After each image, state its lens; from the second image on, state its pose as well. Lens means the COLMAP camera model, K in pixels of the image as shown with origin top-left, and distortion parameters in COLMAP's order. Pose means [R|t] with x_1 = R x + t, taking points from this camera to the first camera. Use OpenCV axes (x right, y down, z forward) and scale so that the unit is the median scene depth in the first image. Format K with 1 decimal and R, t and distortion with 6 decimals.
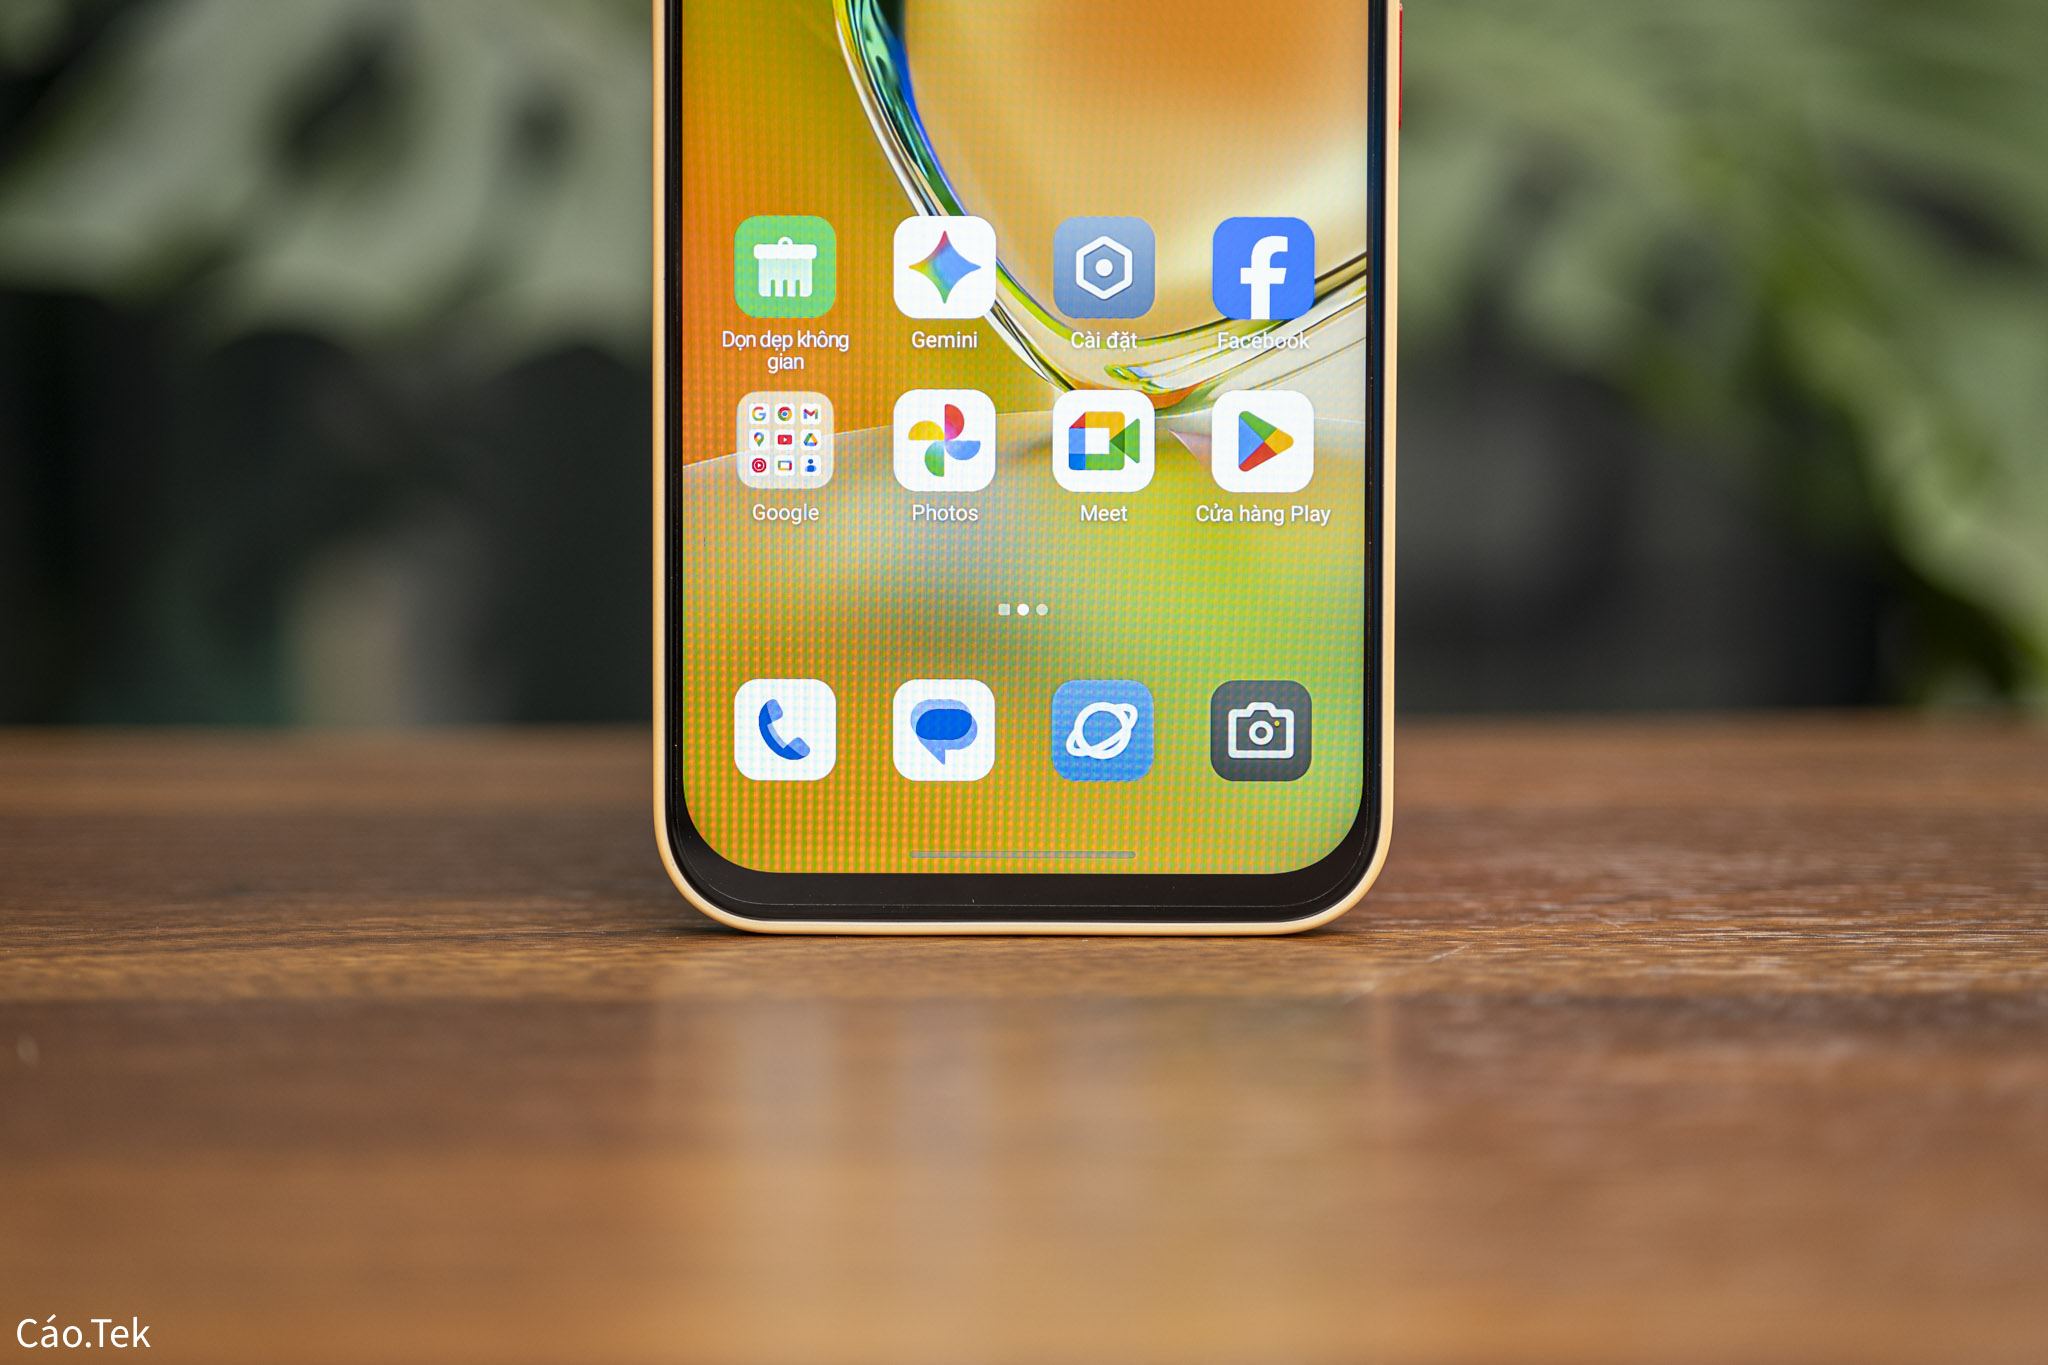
lens RADIAL K [[3279.3, 0, 1025.2], [0, 3279.3, 768.6], [0, 0, 1]] dist [0.043101, 0.000000]
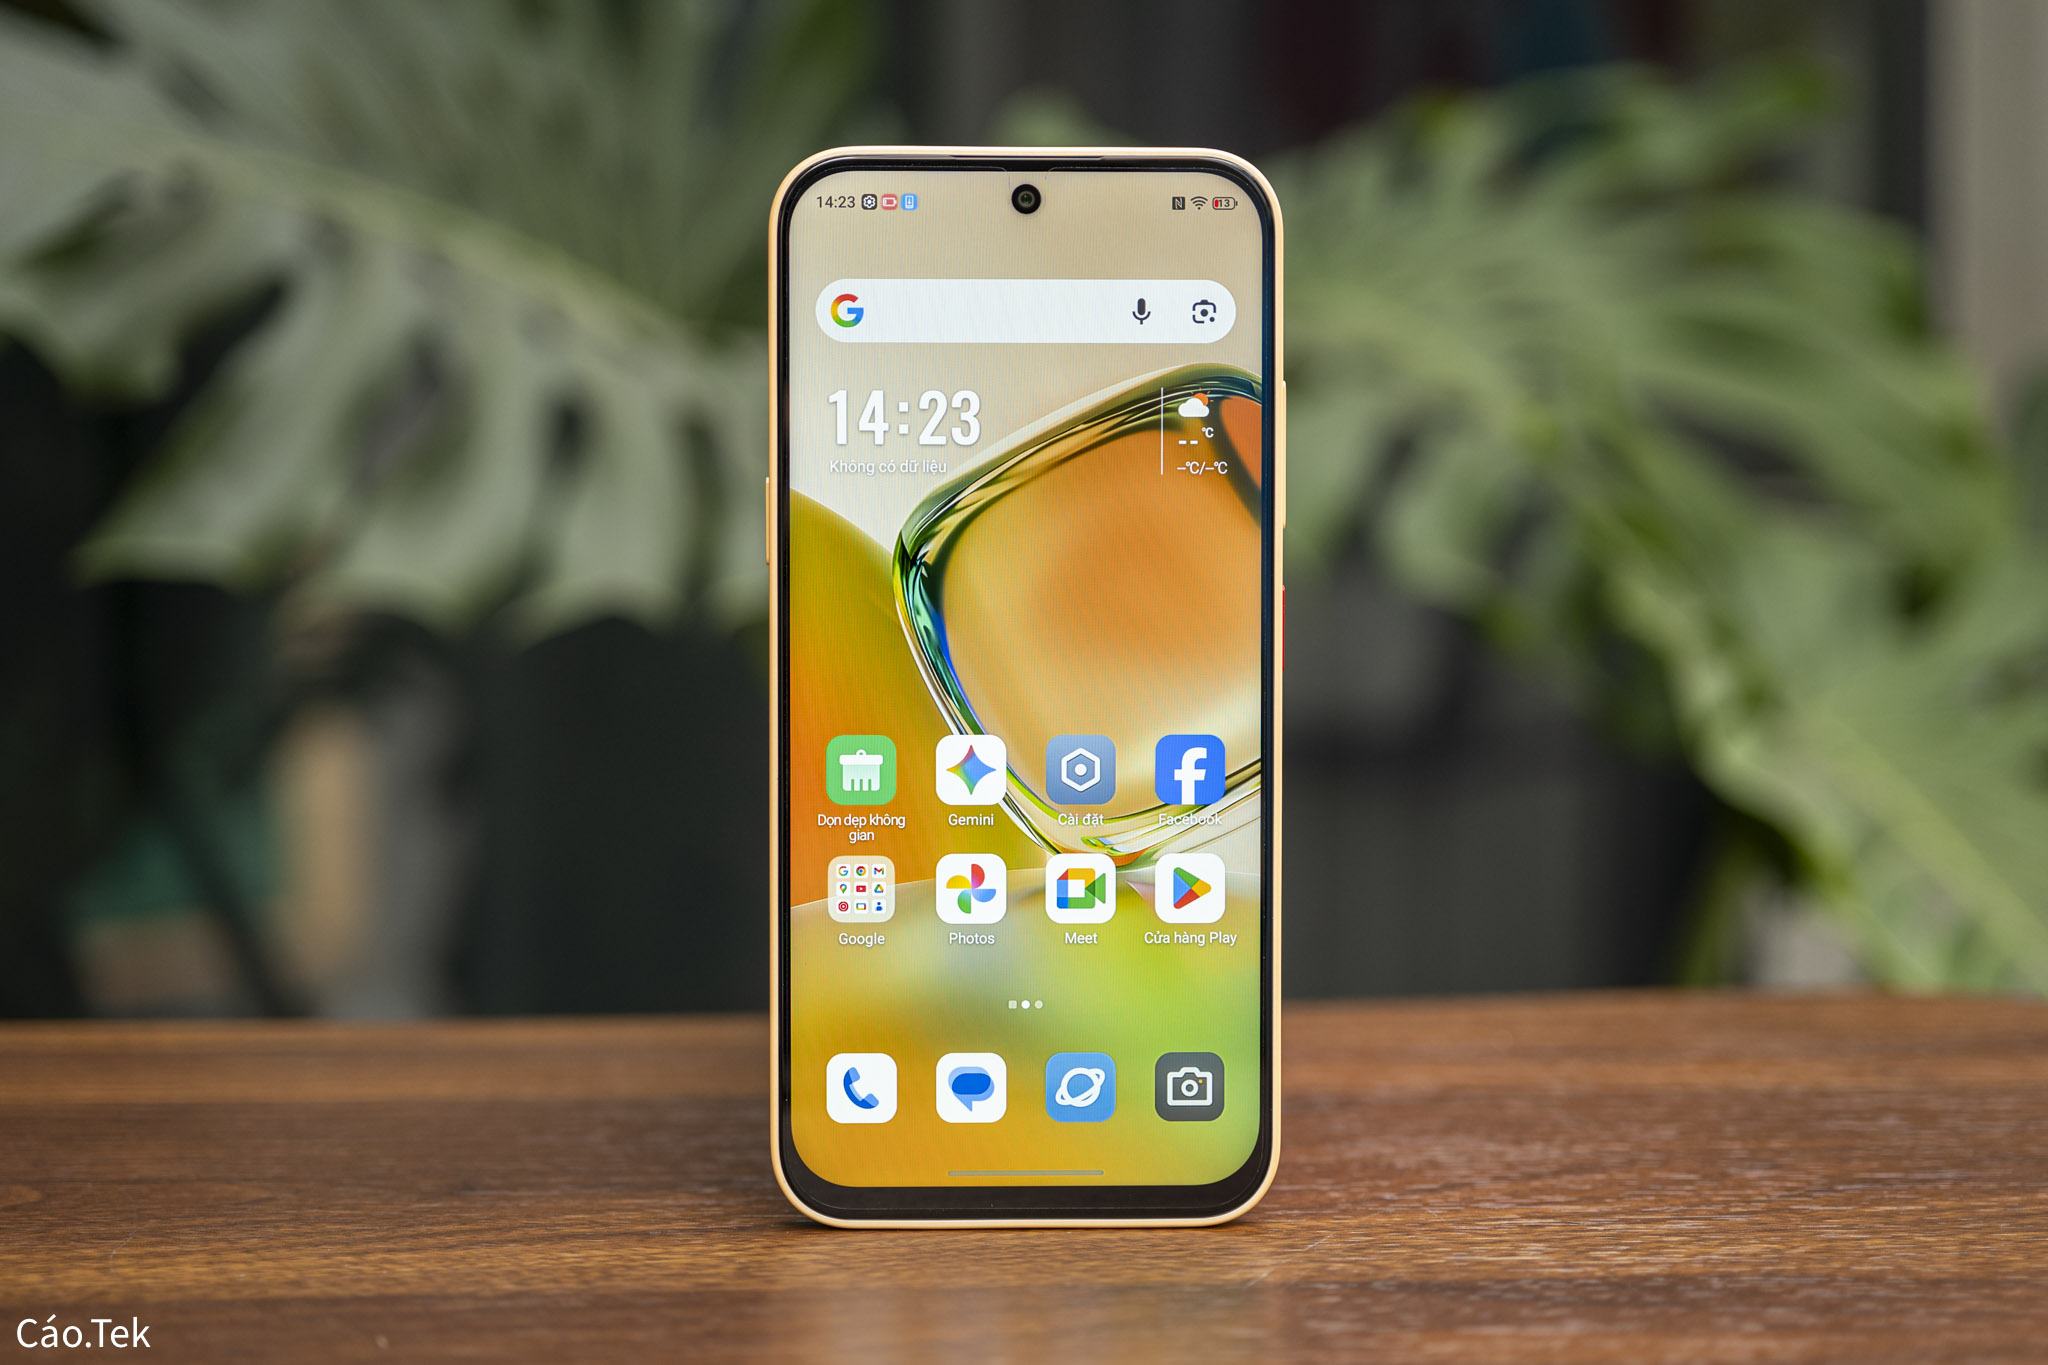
lens RADIAL K [[3494.1, 0, 999.1], [0, 3494.1, 738.5], [0, 0, 1]] dist [0.055717, 0.000000]
pose [[0.999521, -0.003965, 0.030681, -0.059400], [0.003640, 0.999936, 0.010668, -0.182865], [-0.030721, -0.010551, 0.999472, -0.543841]]
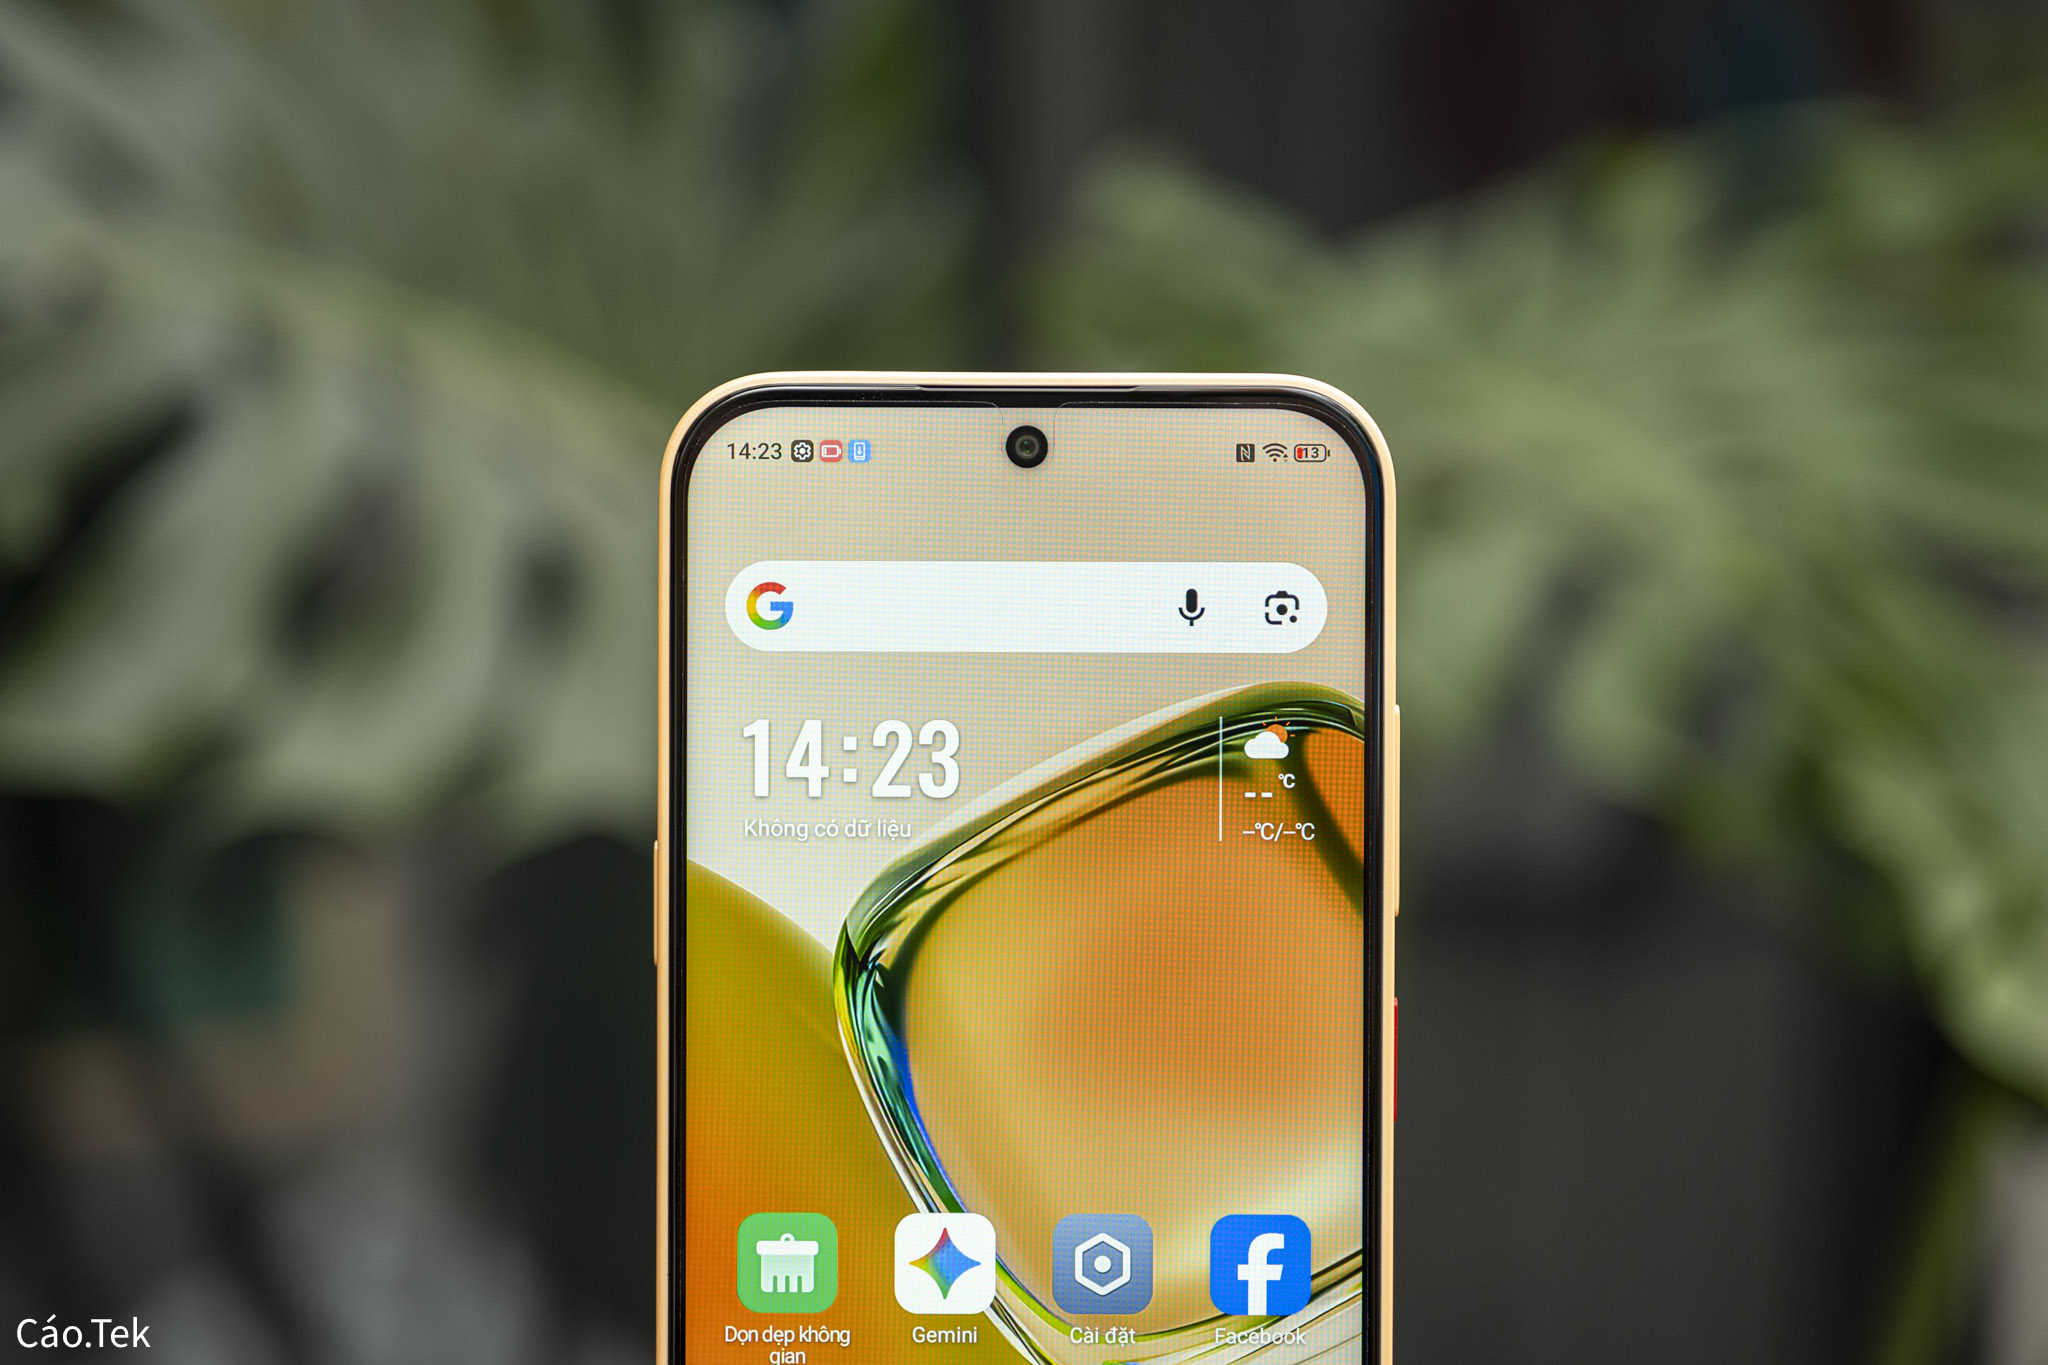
lens RADIAL K [[3494.1, 0, 1031.0], [0, 3494.1, 662.9], [0, 0, 1]] dist [0.055717, 0.000000]
pose [[0.999947, 0.000199, -0.010276, 0.013031], [-0.000114, 0.999966, 0.008230, -0.346284], [0.010277, -0.008229, 0.999913, -0.076348]]
